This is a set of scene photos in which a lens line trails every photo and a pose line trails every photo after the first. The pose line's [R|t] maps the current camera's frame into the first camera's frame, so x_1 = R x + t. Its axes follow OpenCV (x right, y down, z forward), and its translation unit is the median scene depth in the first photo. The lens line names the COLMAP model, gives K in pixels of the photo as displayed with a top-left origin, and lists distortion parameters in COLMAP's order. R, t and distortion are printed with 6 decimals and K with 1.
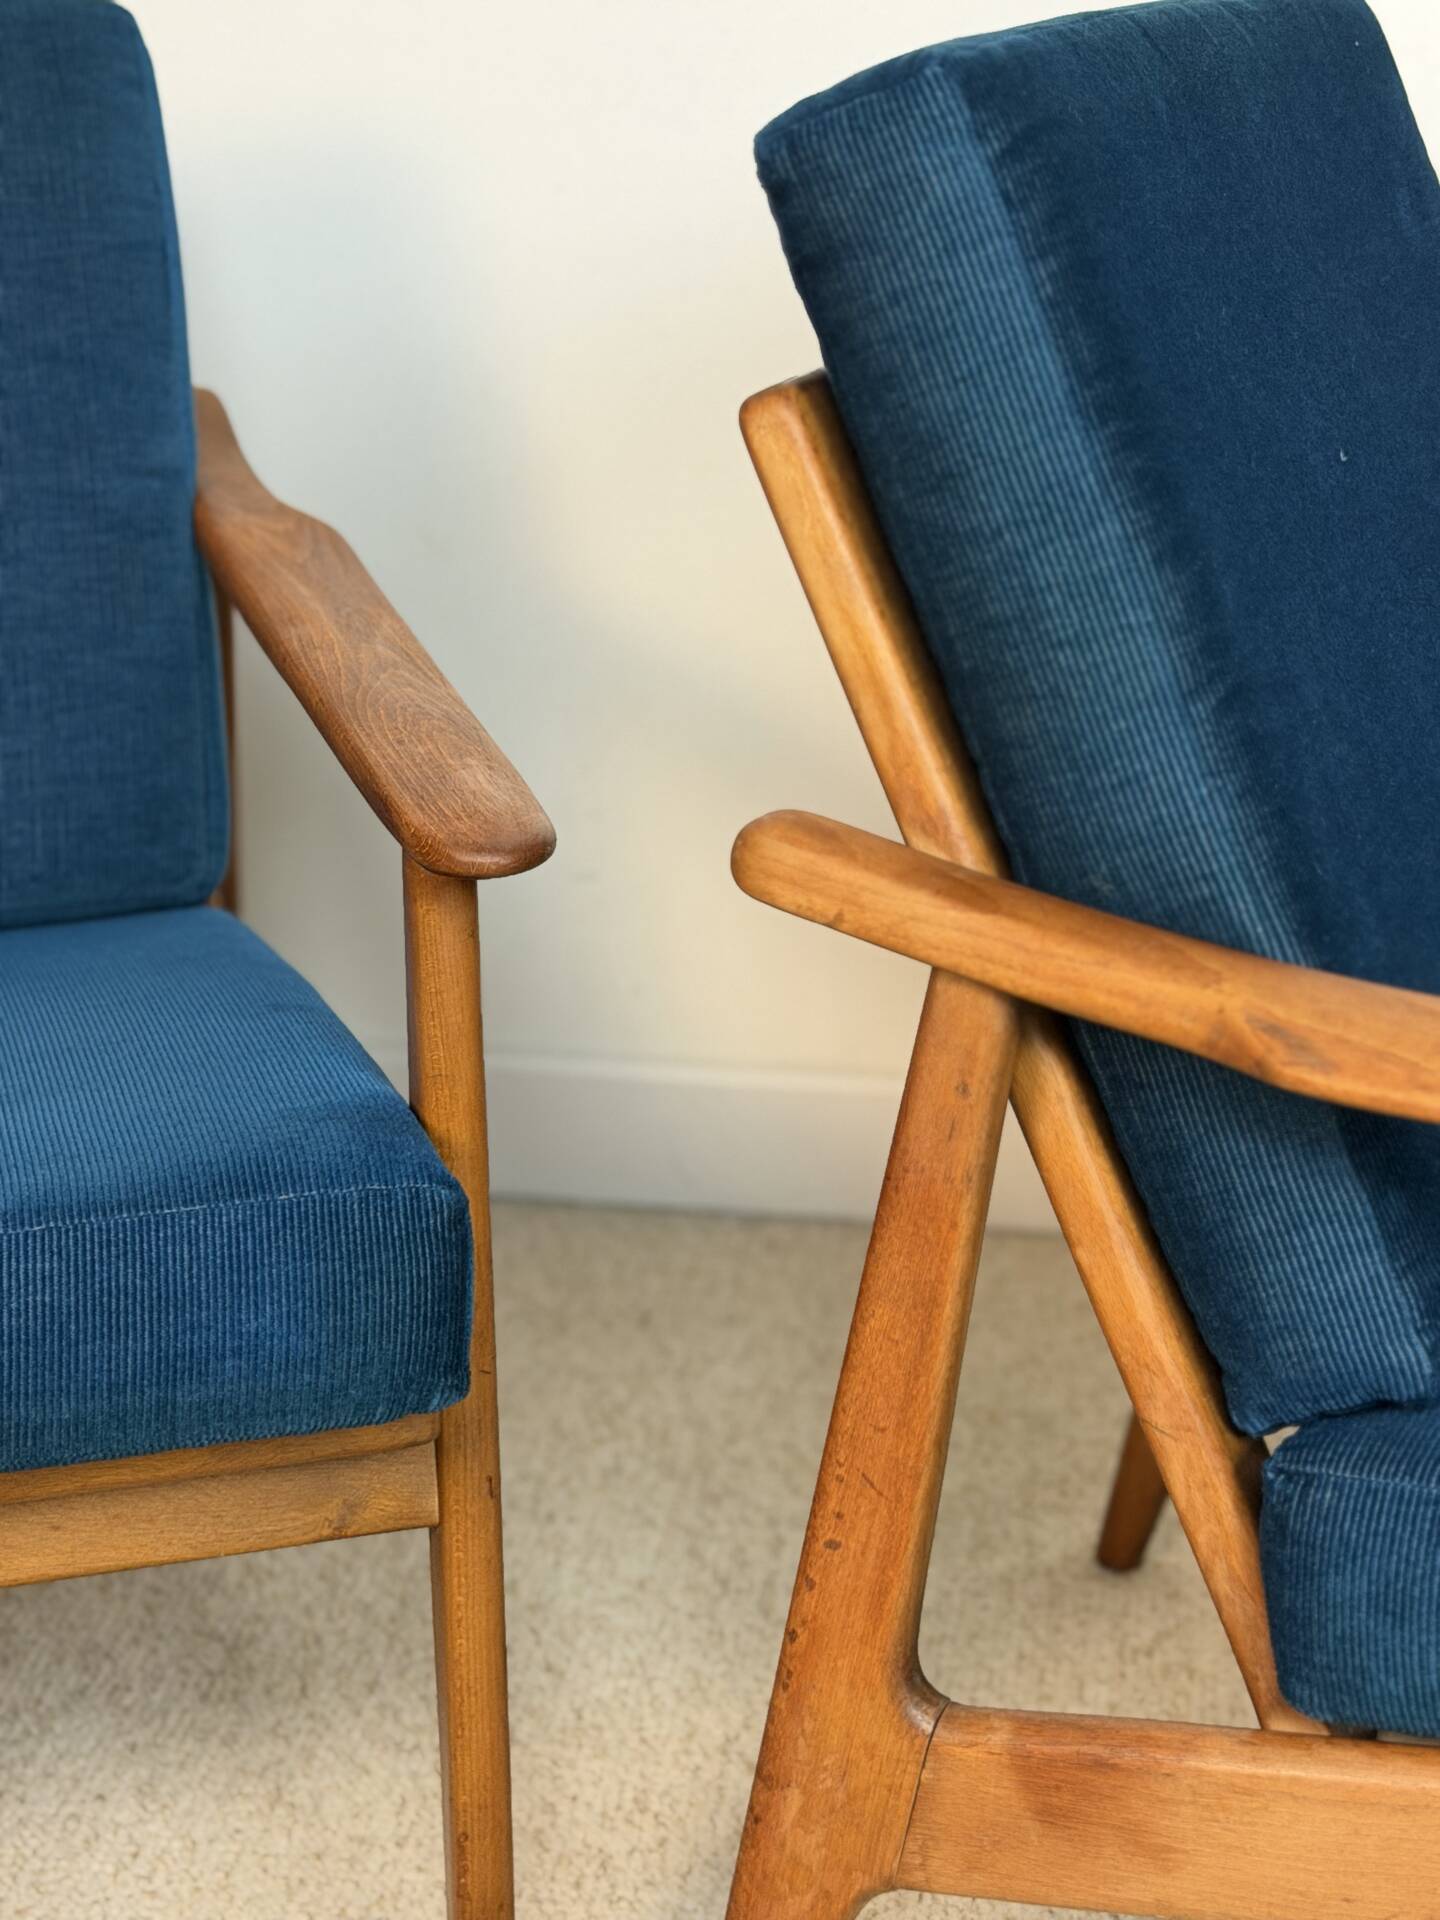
lens RADIAL K [[3346.8, 0, 715.2], [0, 3346.8, 966.5], [0, 0, 1]] dist [0.164793, -0.213099]
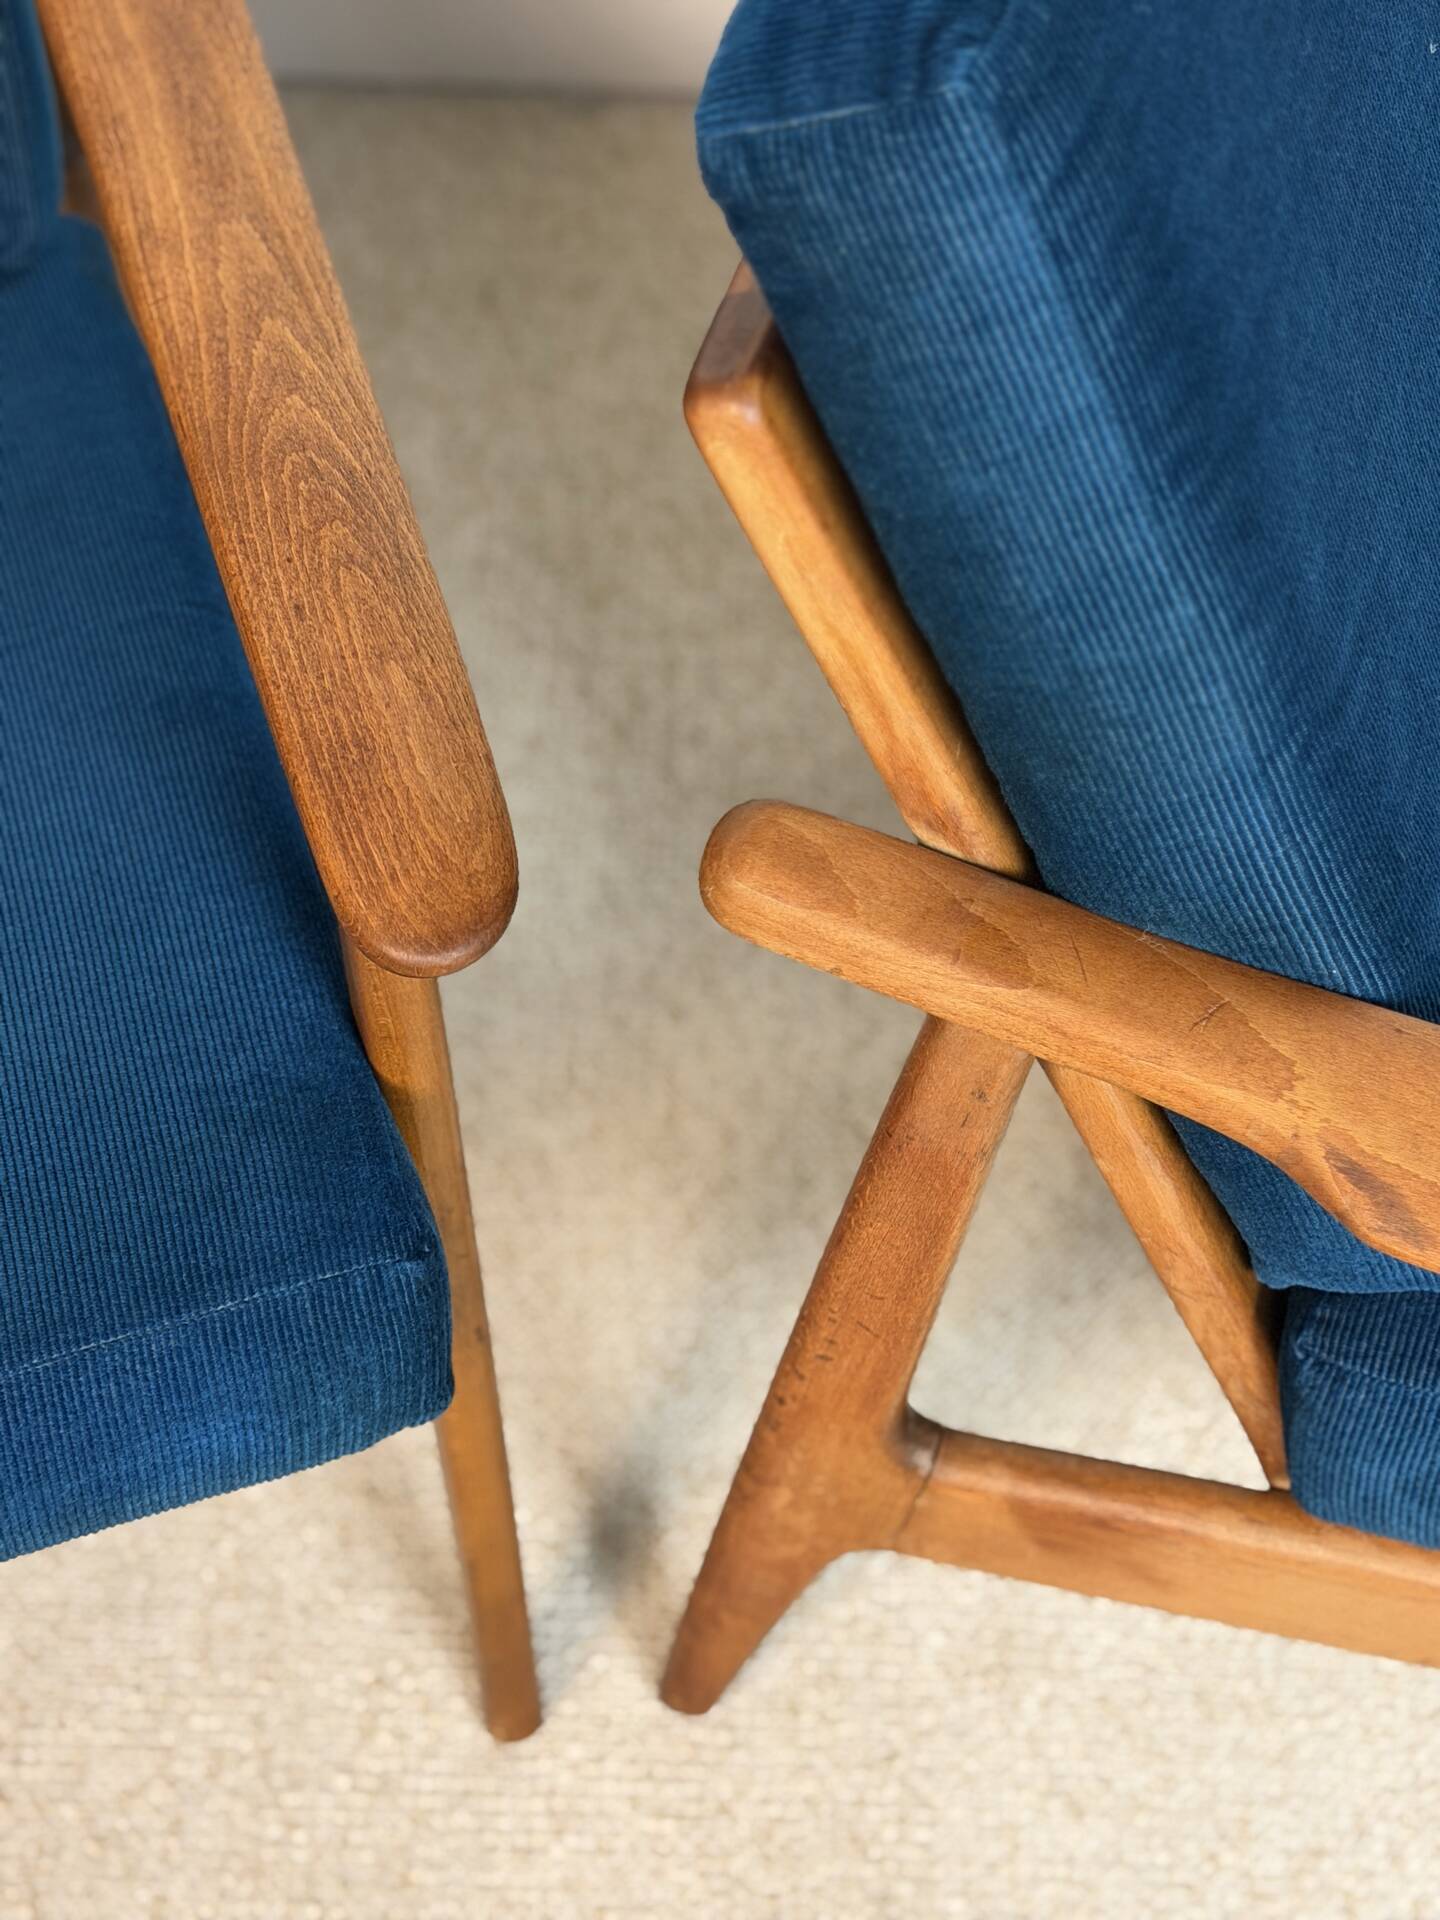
lens RADIAL K [[3346.8, 0, 715.2], [0, 3346.8, 966.5], [0, 0, 1]] dist [0.164793, -0.213099]
pose [[0.995285, -0.086228, 0.044406, -0.031435], [0.045181, 0.817317, 0.574414, -0.516878], [-0.085824, -0.569700, 0.817359, 0.328430]]
